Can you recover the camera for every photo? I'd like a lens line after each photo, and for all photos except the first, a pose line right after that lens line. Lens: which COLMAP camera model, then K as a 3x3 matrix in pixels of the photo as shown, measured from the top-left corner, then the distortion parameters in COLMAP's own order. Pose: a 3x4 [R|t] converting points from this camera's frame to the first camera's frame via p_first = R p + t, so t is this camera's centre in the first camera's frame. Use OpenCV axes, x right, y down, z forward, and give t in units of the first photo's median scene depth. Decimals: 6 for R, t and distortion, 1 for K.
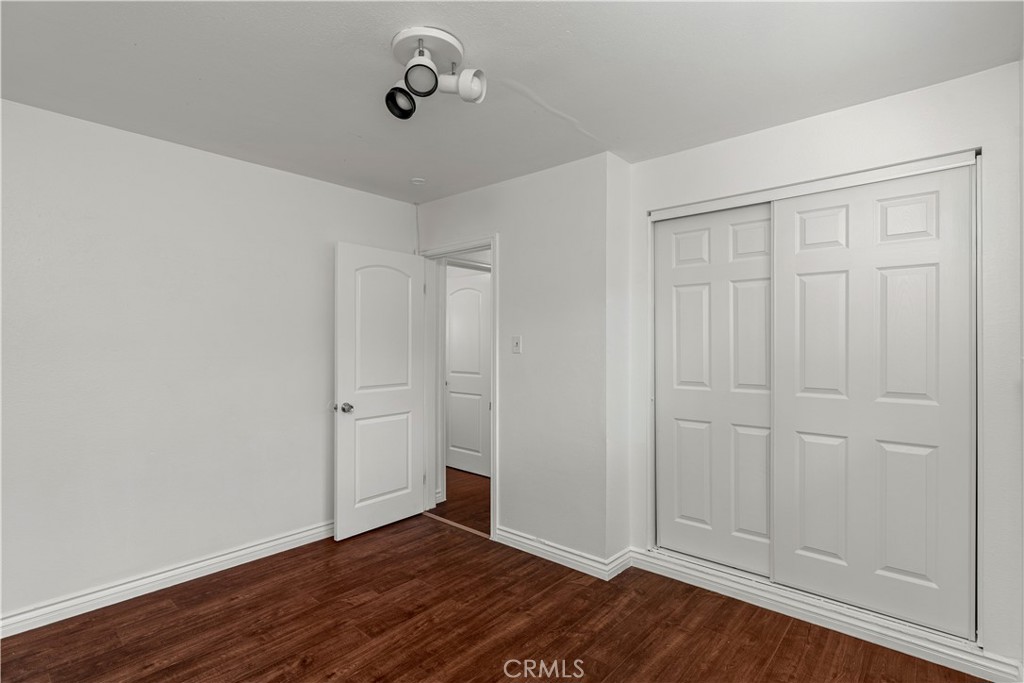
lens RADIAL K [[493.9, 0, 511.2], [0, 493.9, 341.0], [0, 0, 1]] dist [0.000746, 0.000197]
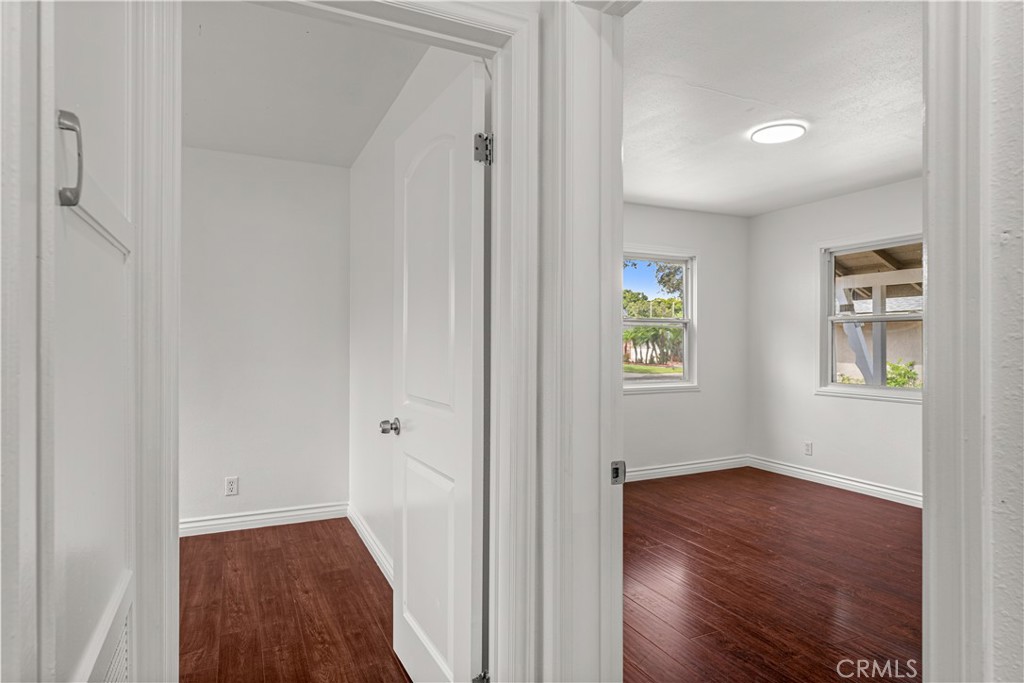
lens RADIAL K [[584.5, 0, 511.7], [0, 584.5, 340.6], [0, 0, 1]] dist [-0.001708, -0.000189]
pose [[-0.398308, 0.000574, -0.917252, 0.308936], [-0.000946, 0.999999, 0.001036, 0.044918], [0.917251, 0.001280, -0.398307, 1.859287]]
